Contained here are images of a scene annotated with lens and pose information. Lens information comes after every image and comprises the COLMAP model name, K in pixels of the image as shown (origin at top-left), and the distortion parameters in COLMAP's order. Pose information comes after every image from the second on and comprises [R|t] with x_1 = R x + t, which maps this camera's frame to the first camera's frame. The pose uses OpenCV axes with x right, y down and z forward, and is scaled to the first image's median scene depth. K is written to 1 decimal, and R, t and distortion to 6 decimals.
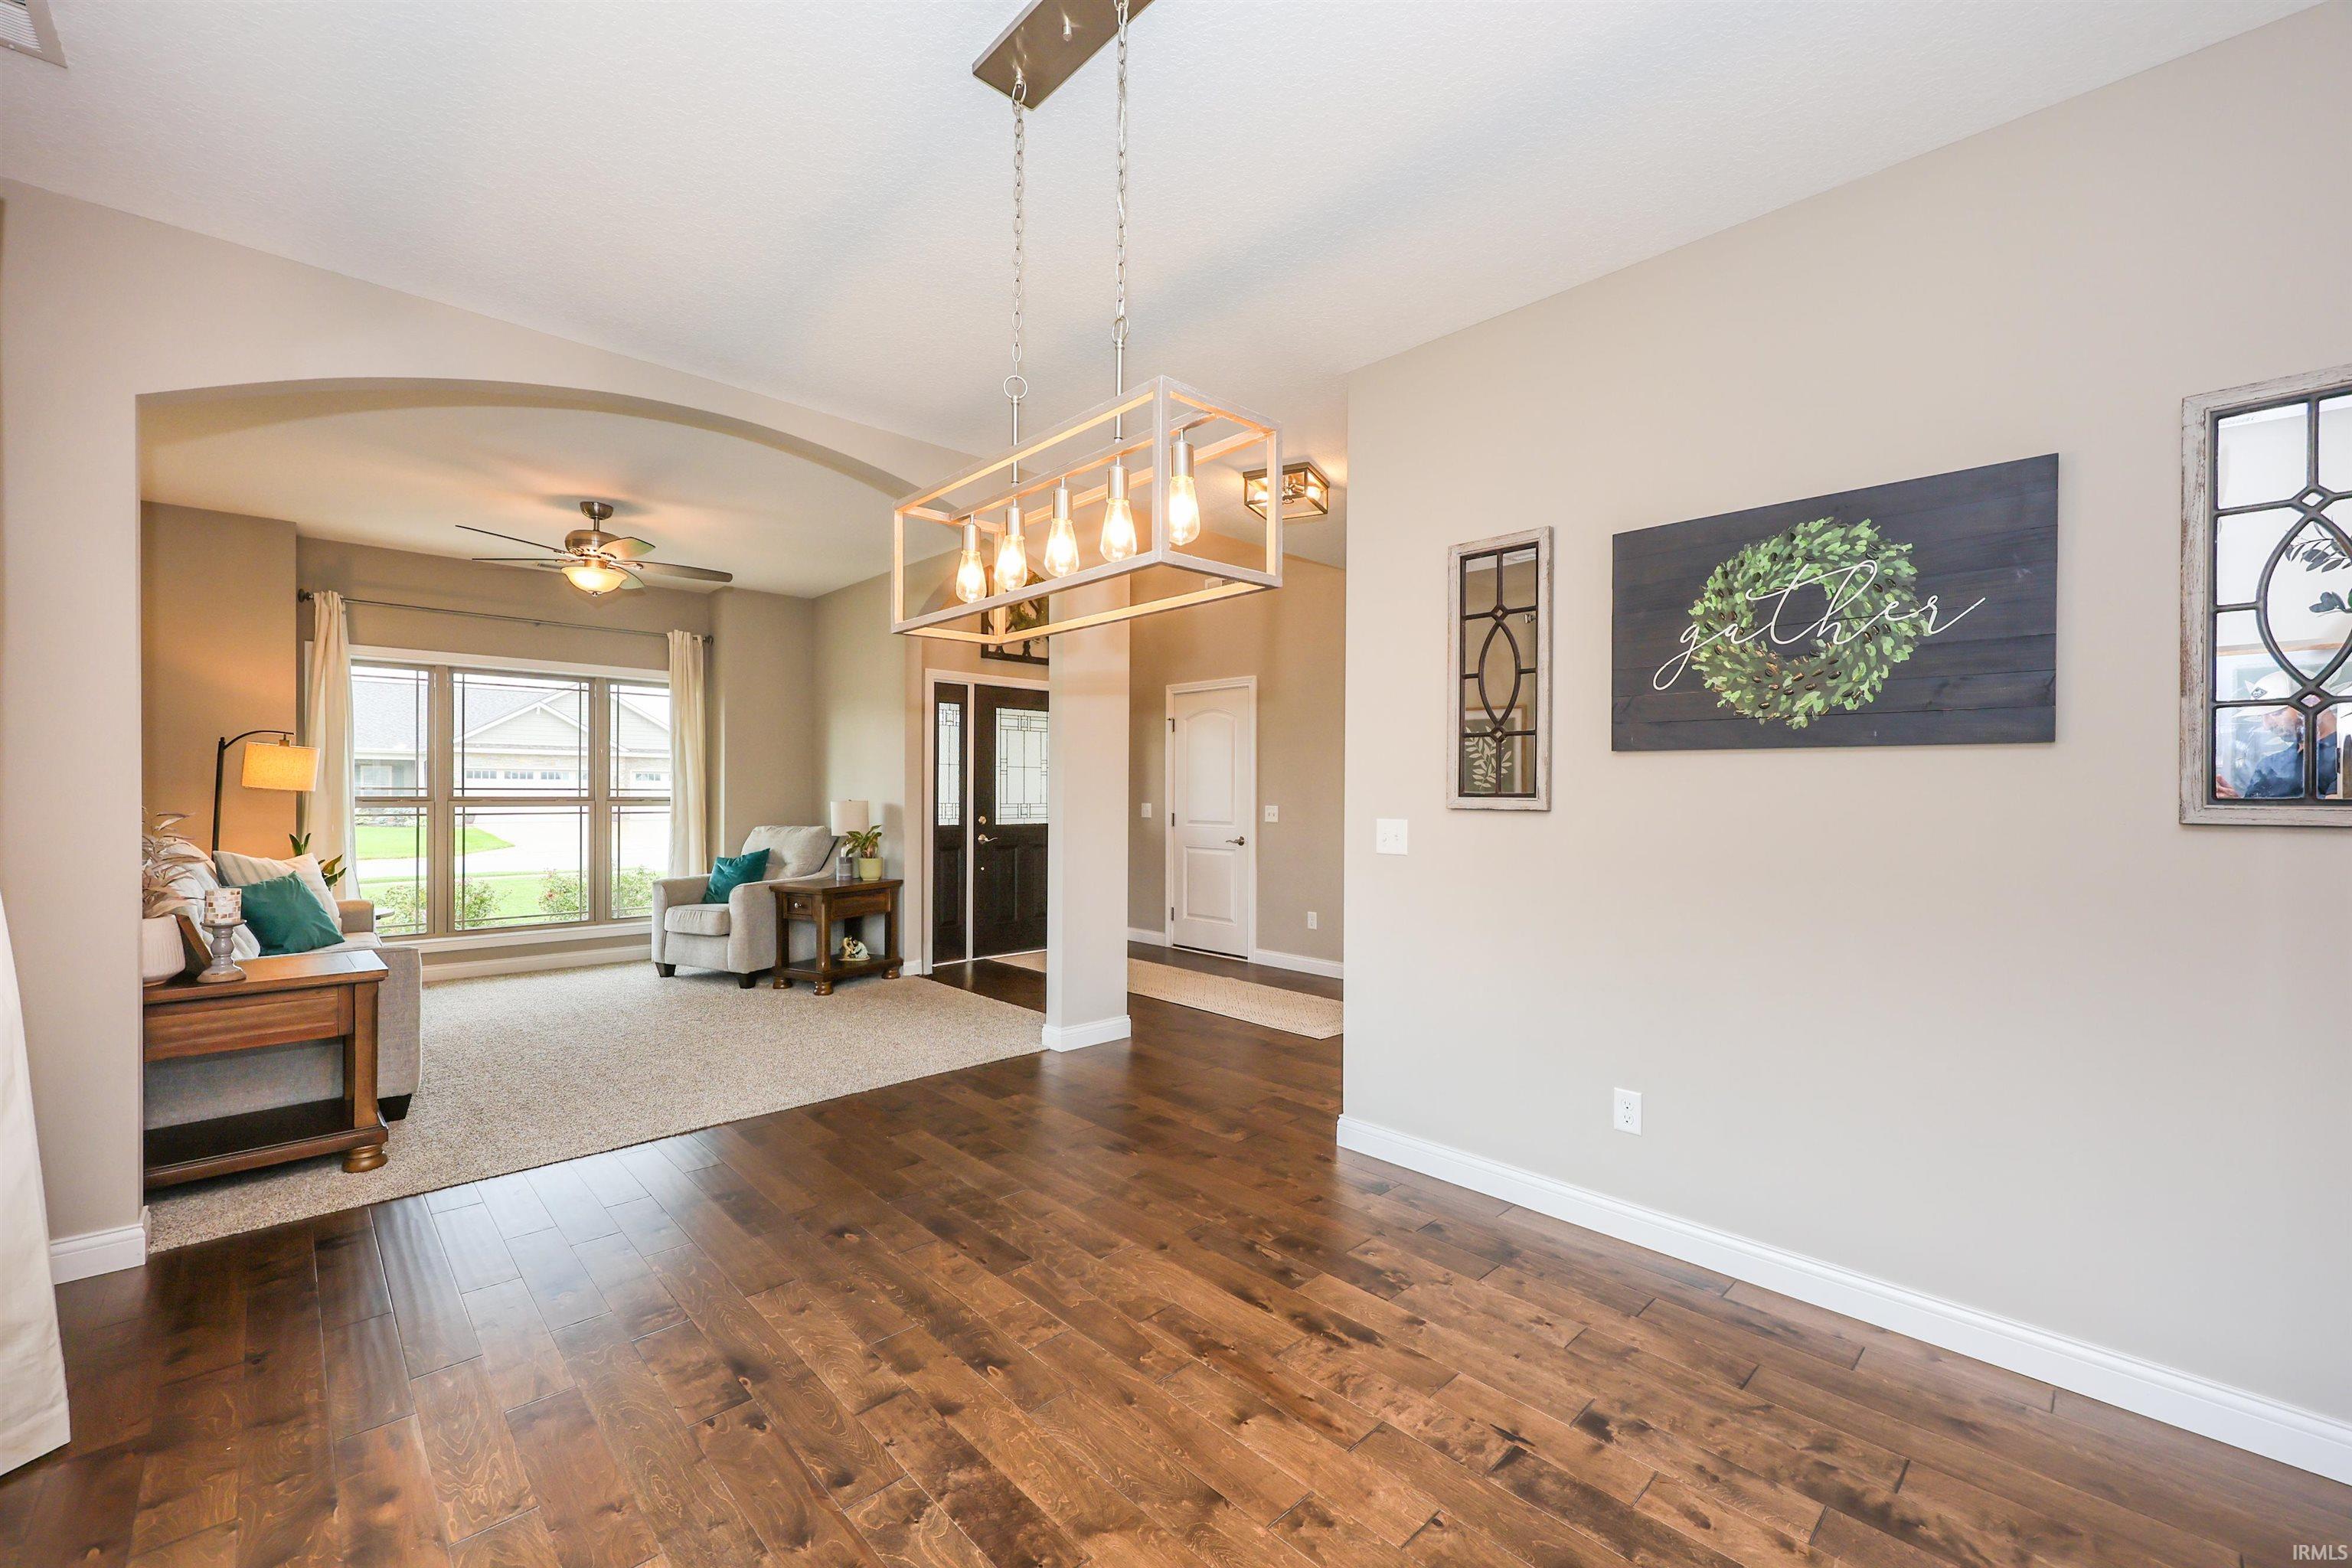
lens RADIAL K [[951.5, 0, 1187.2], [0, 951.5, 785.8], [0, 0, 1]] dist [-0.001164, 0.001381]
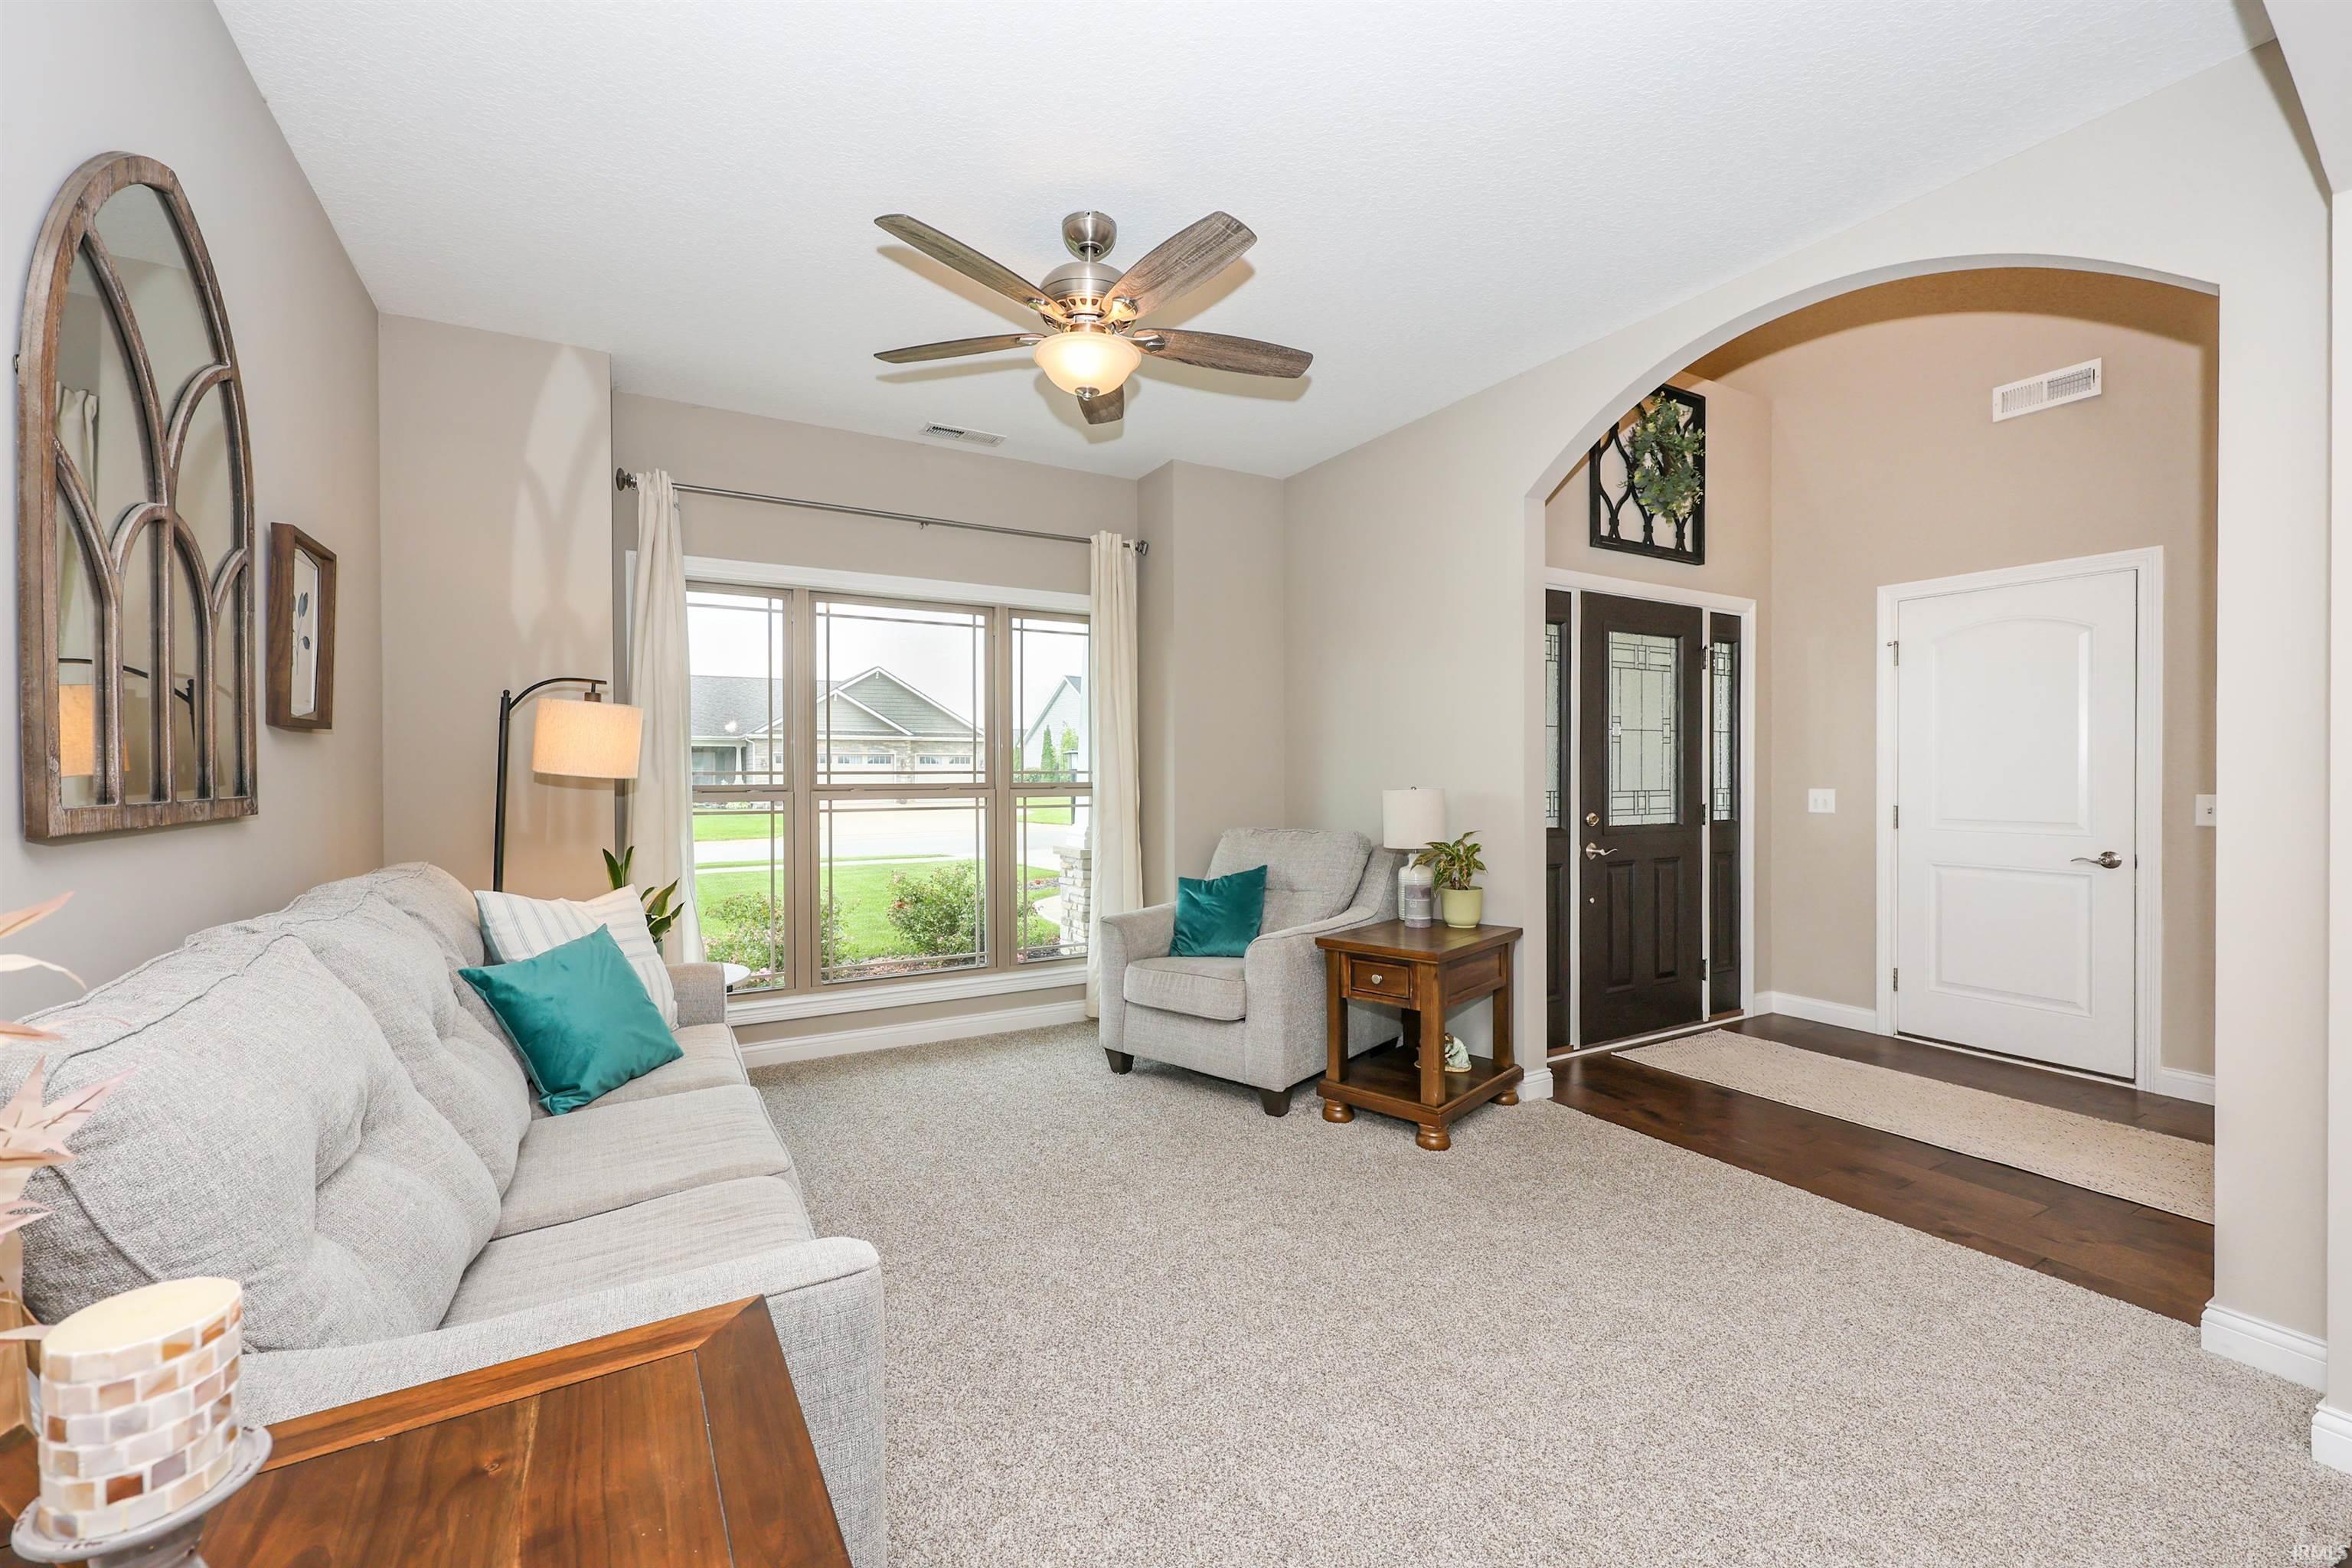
lens RADIAL K [[951.5, 0, 1193.1], [0, 951.5, 766.9], [0, 0, 1]] dist [-0.001164, 0.001381]
pose [[0.974343, -0.008829, -0.224894, -0.357563], [0.008826, 0.999961, -0.001018, 0.001911], [0.224894, -0.000993, 0.974383, 0.401249]]
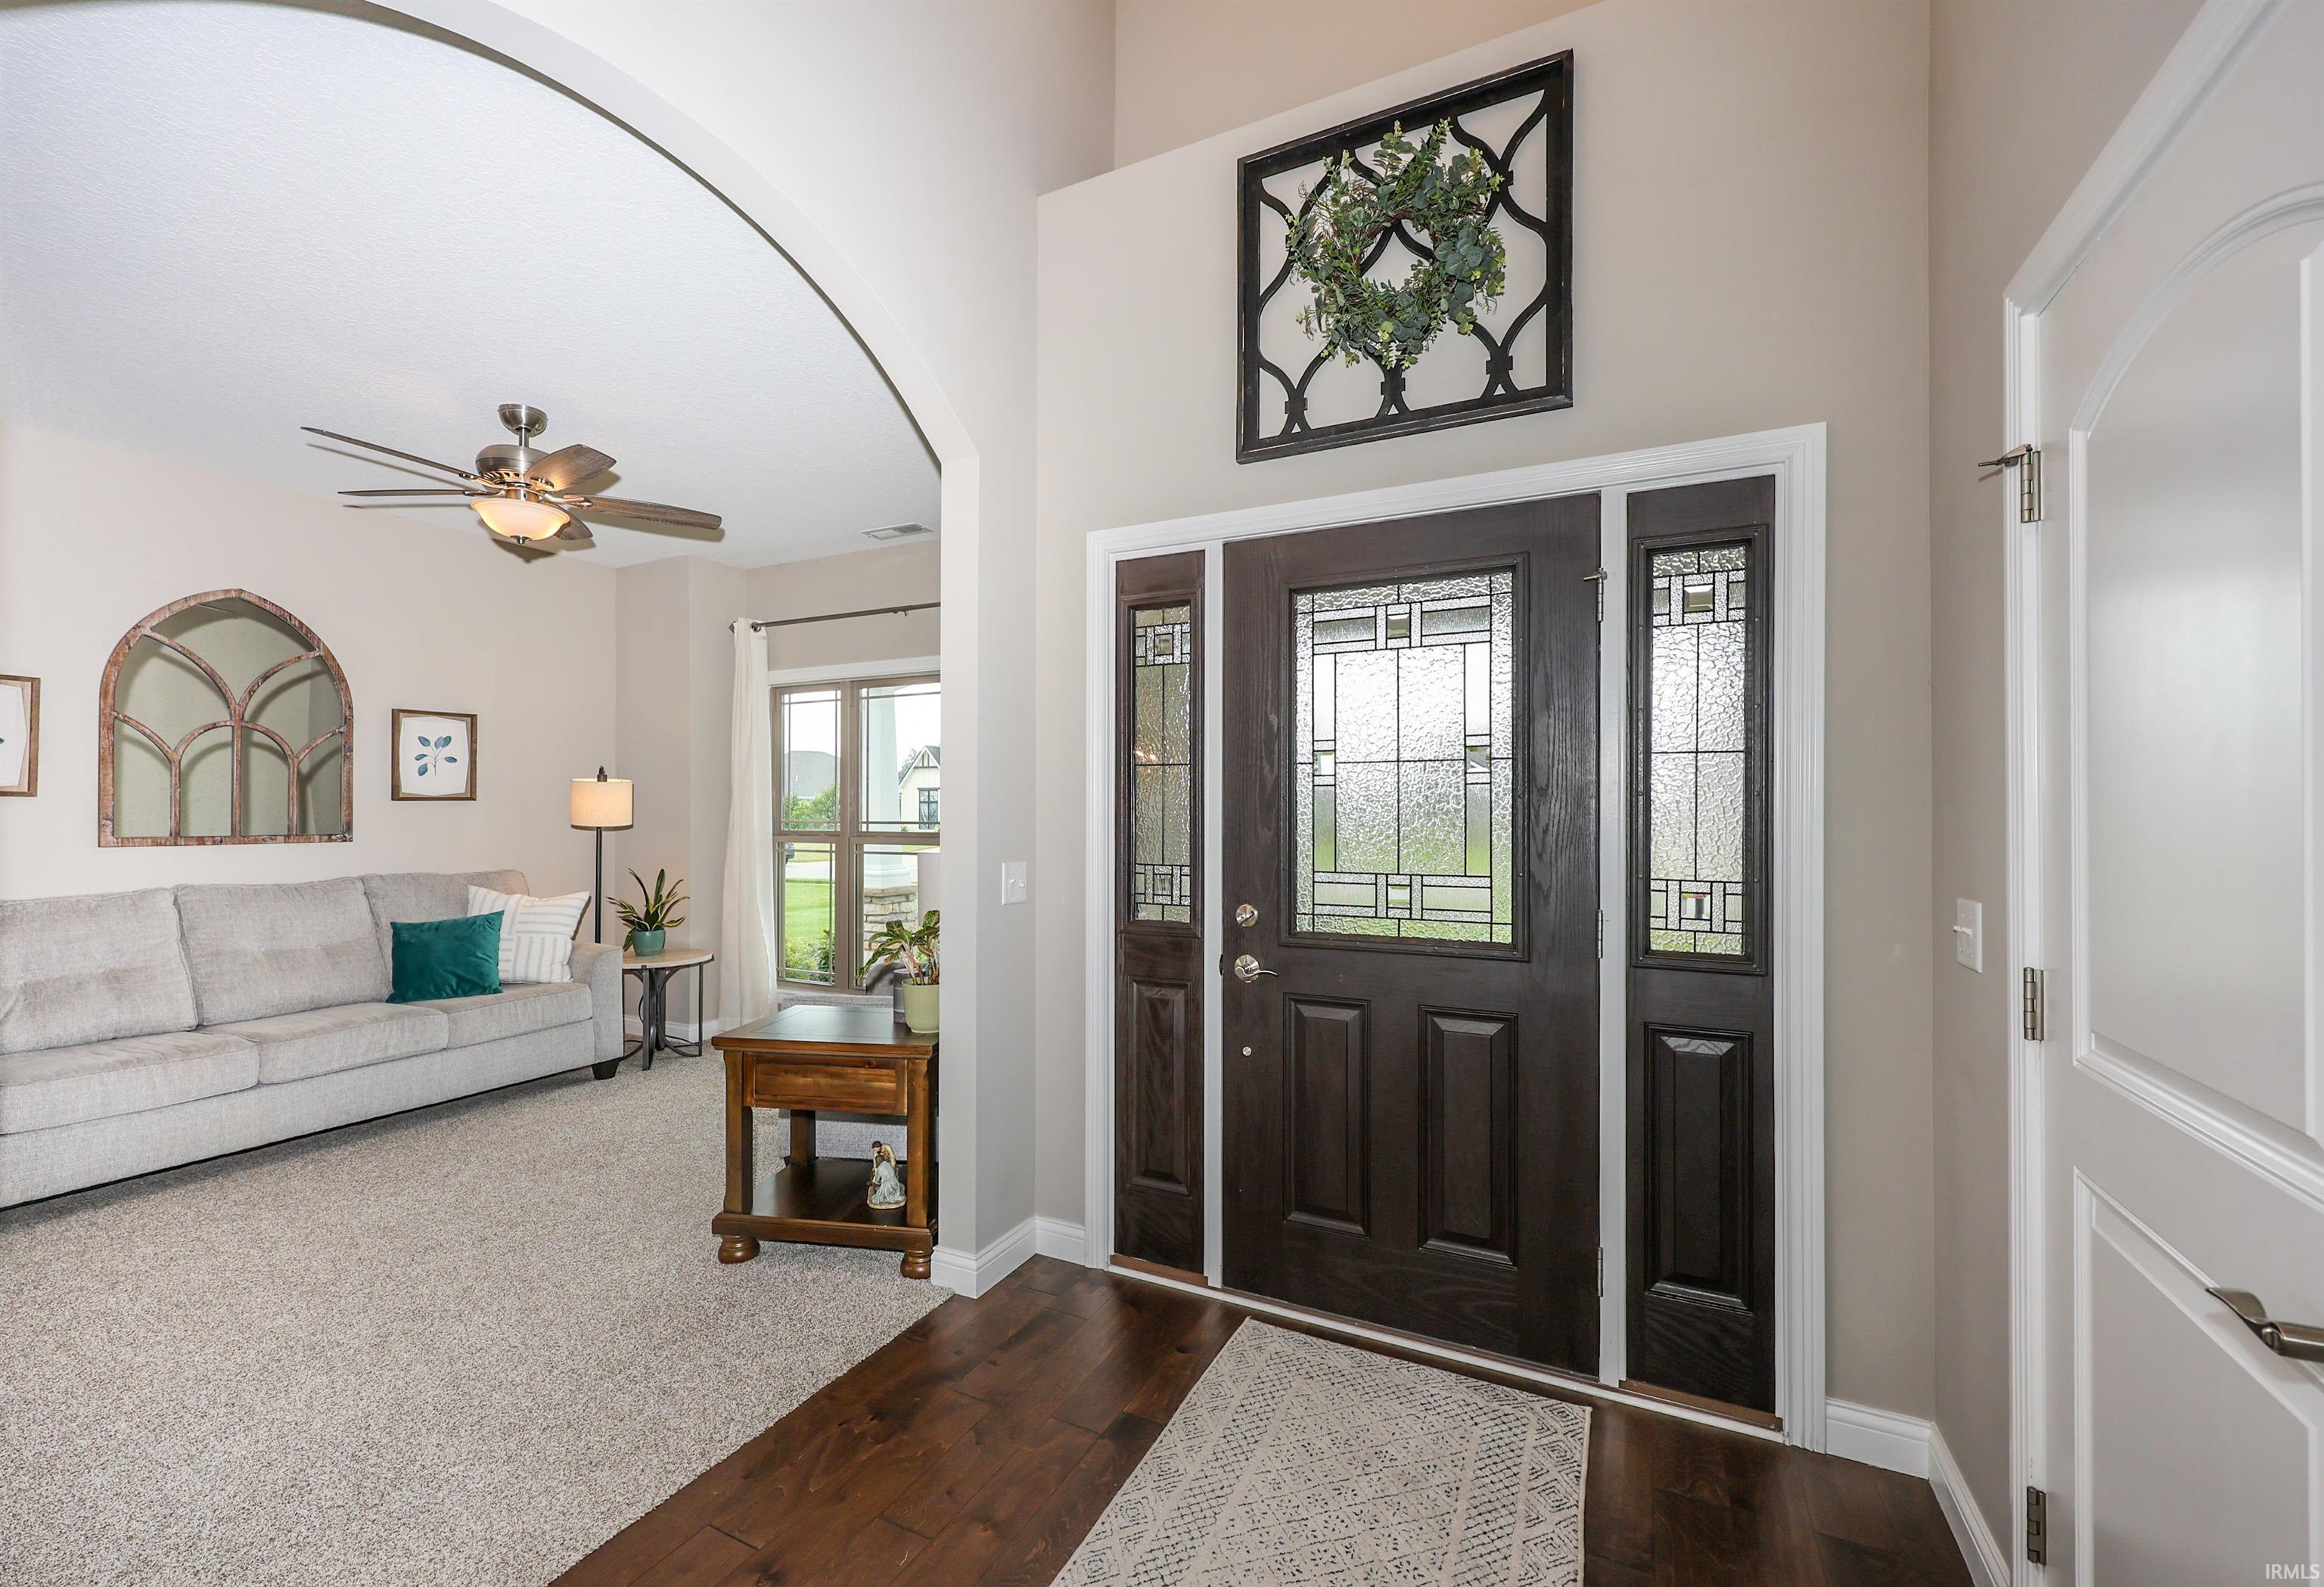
lens RADIAL K [[946.7, 0, 1159.9], [0, 946.7, 805.6], [0, 0, 1]] dist [0.001788, -0.000003]
pose [[0.356613, -0.012094, -0.934174, 0.116362], [0.001334, 0.999922, -0.012436, -0.000912], [0.934251, 0.003189, 0.356601, 0.929038]]
